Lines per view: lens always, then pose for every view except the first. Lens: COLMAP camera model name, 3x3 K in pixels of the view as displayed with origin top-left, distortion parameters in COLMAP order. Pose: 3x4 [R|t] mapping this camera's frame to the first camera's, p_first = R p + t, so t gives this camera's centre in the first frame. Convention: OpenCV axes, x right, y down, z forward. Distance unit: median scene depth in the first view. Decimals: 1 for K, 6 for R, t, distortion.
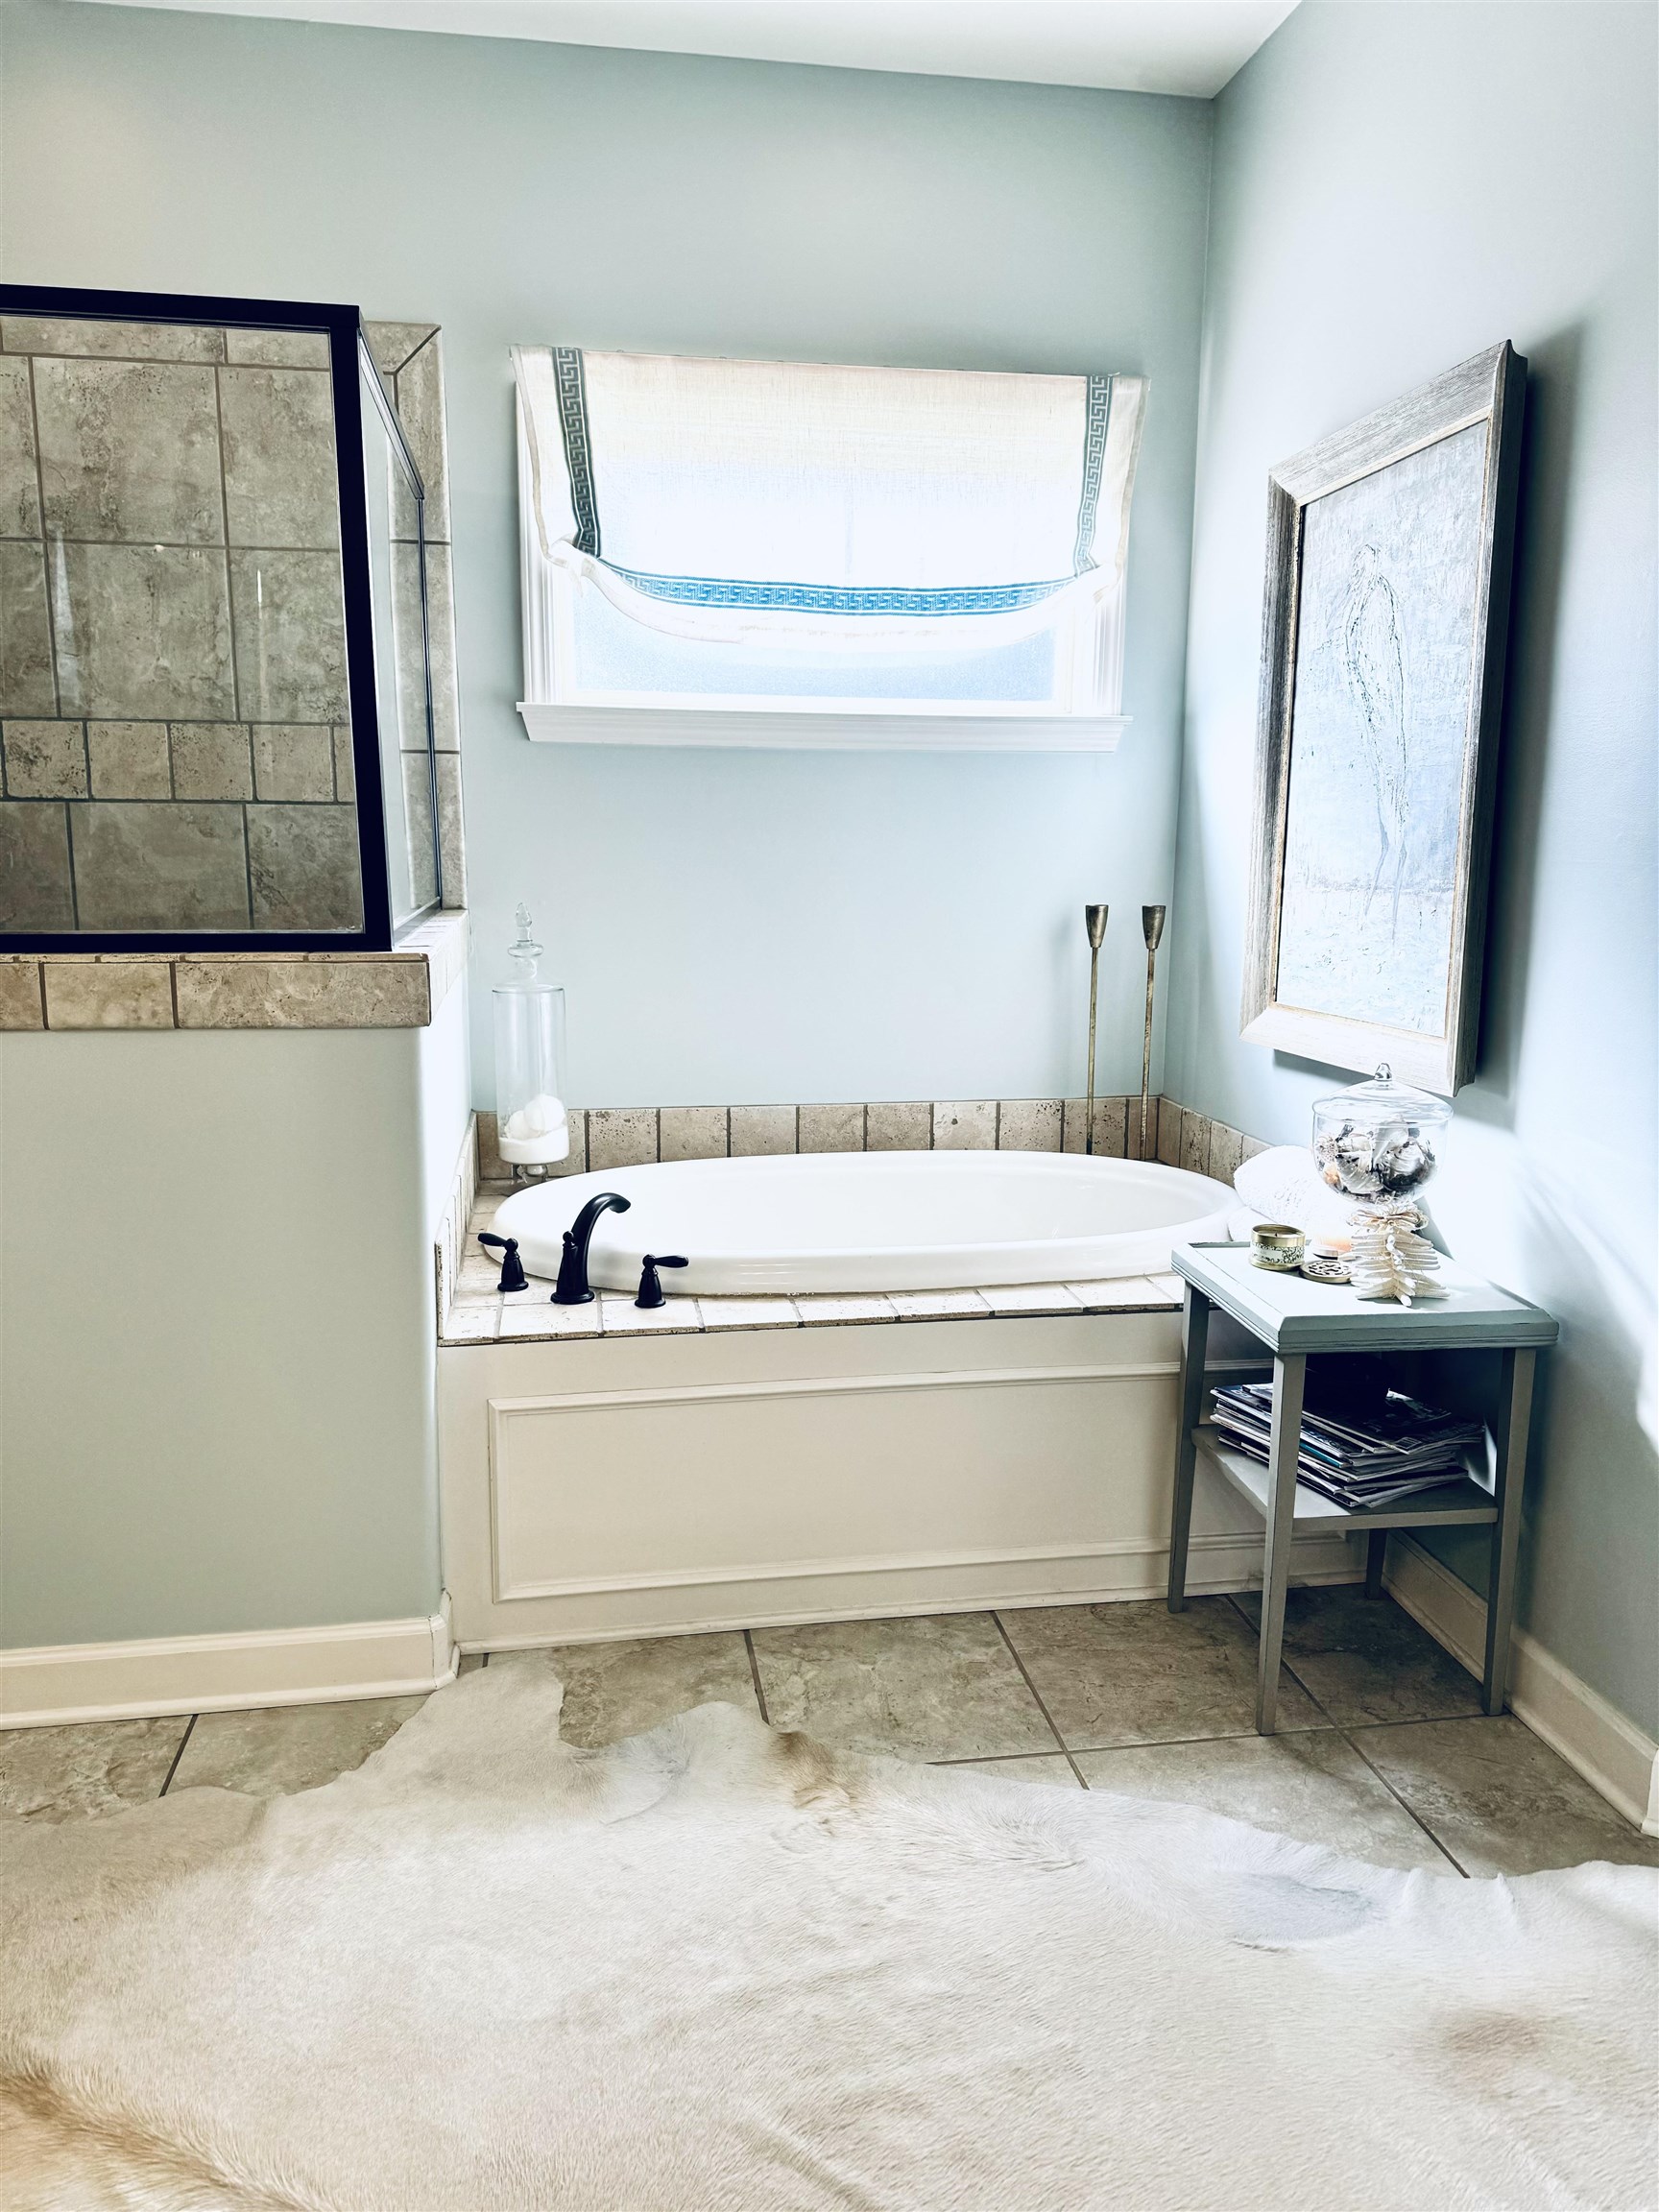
lens RADIAL K [[1553.3, 0, 829.5], [0, 1553.3, 1106.0], [0, 0, 1]] dist [0.139668, -0.313948]
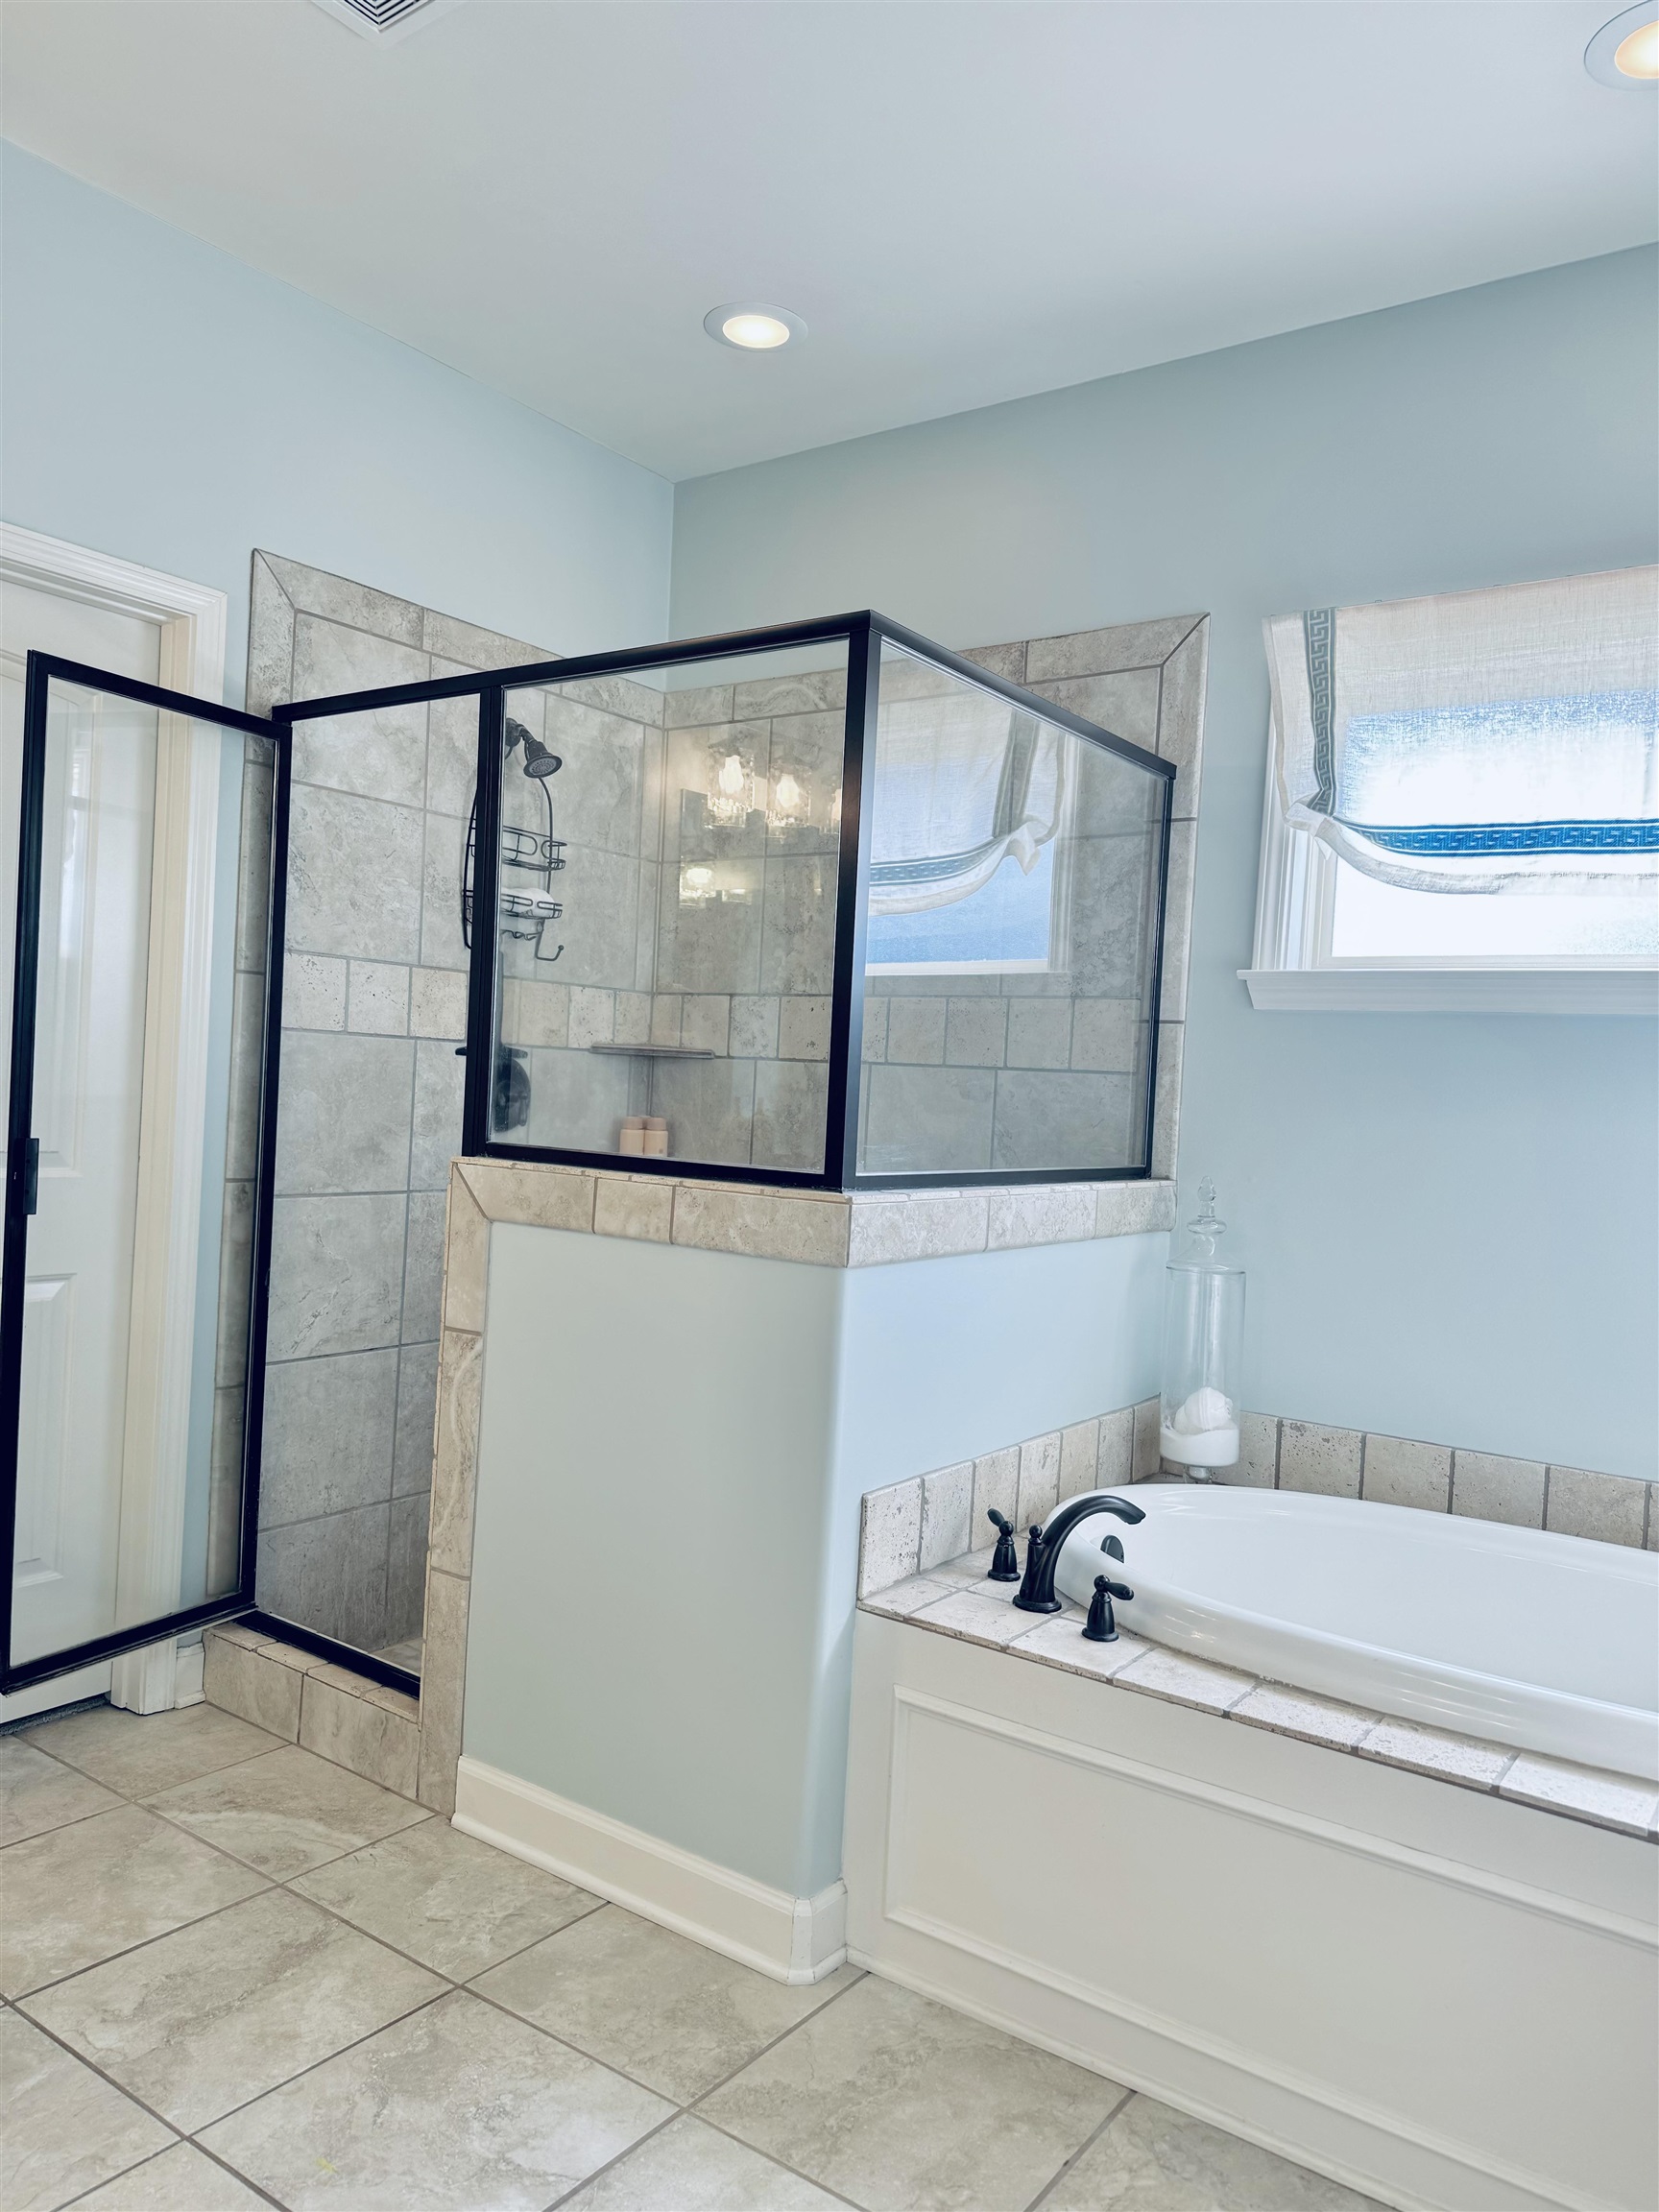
lens RADIAL K [[1523.0, 0, 829.5], [0, 1523.0, 1106.0], [0, 0, 1]] dist [0.046178, -0.079192]
pose [[0.693681, 0.035897, -0.719387, 0.366403], [-0.173487, 0.977681, -0.118501, -0.030268], [0.699077, 0.207006, 0.684427, 0.263364]]
